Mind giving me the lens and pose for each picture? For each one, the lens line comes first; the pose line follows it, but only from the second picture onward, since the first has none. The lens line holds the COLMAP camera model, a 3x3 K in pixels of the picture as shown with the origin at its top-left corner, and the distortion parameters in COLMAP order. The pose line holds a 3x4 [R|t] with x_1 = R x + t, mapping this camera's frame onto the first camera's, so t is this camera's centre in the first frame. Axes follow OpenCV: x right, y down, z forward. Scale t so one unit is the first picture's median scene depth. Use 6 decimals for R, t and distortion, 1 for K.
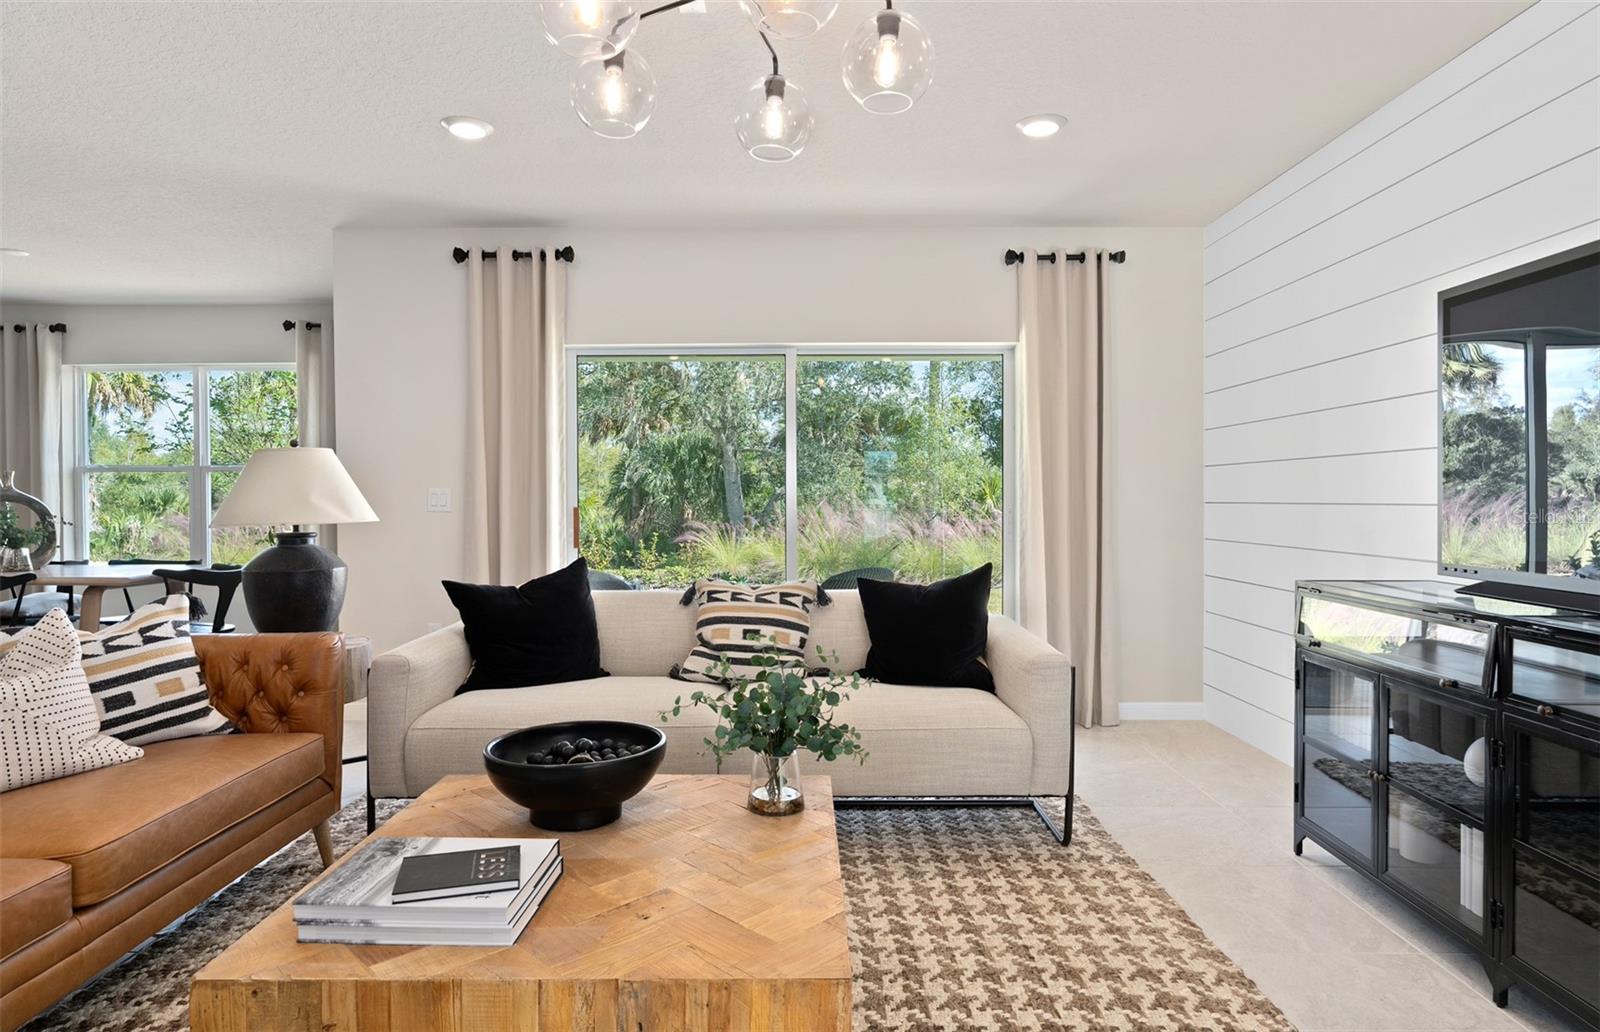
lens RADIAL K [[923.2, 0, 805.2], [0, 923.2, 501.6], [0, 0, 1]] dist [-0.001158, -0.001460]
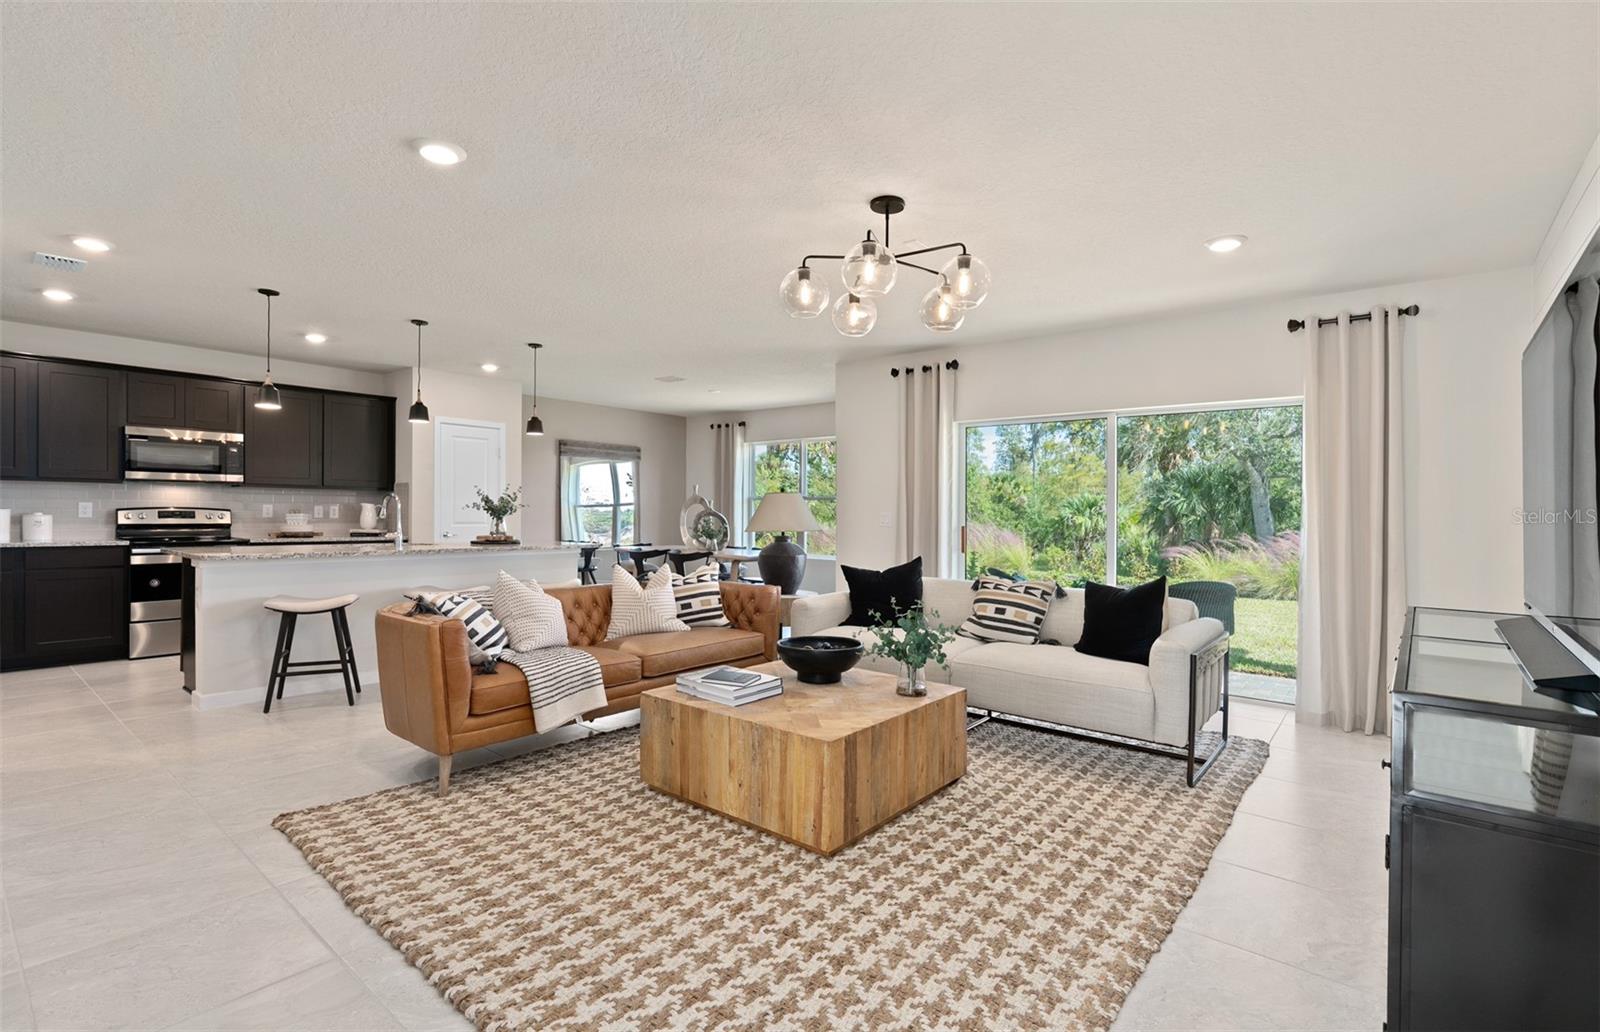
lens RADIAL K [[737.3, 0, 800.7], [0, 737.3, 512.5], [0, 0, 1]] dist [-0.001531, 0.000966]
pose [[0.775510, 0.014648, -0.631166, 0.533064], [-0.018822, 0.999823, 0.000077, -0.019339], [0.631055, 0.011820, 0.775648, -0.210985]]
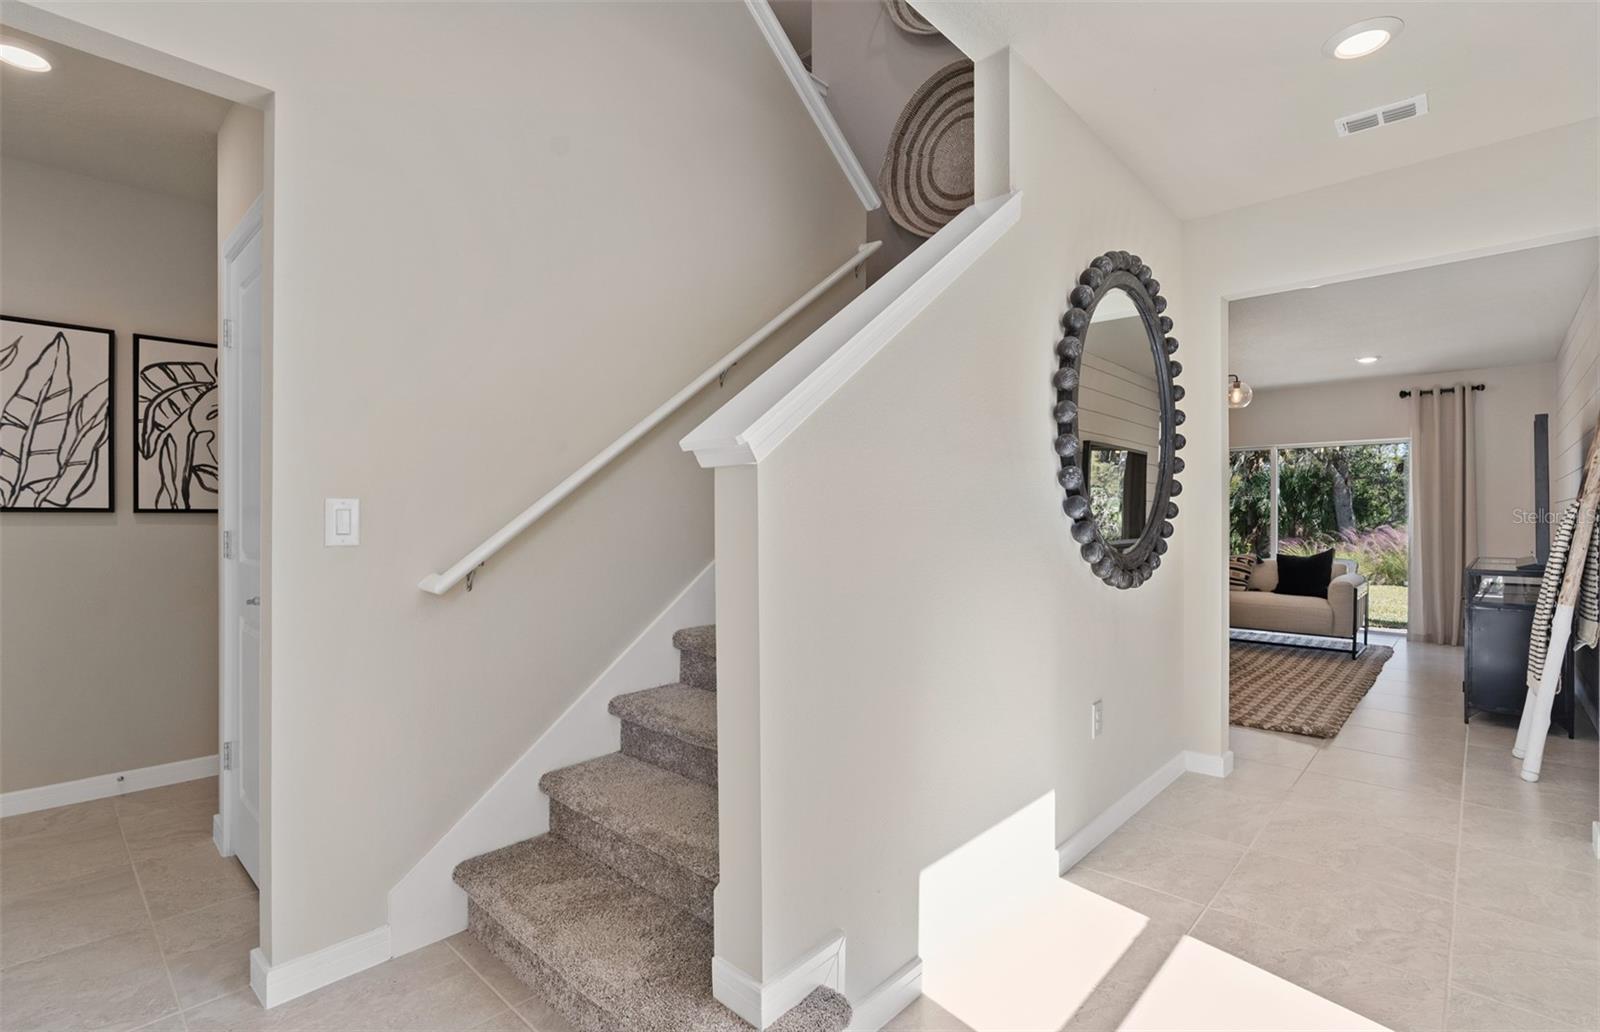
lens RADIAL K [[737.3, 0, 807.1], [0, 737.3, 524.8], [0, 0, 1]] dist [-0.001531, 0.000966]
pose [[0.736069, 0.010070, -0.676832, 0.558724], [-0.005664, 0.999946, 0.008717, -0.001466], [0.676883, -0.002583, 0.736086, -1.527401]]
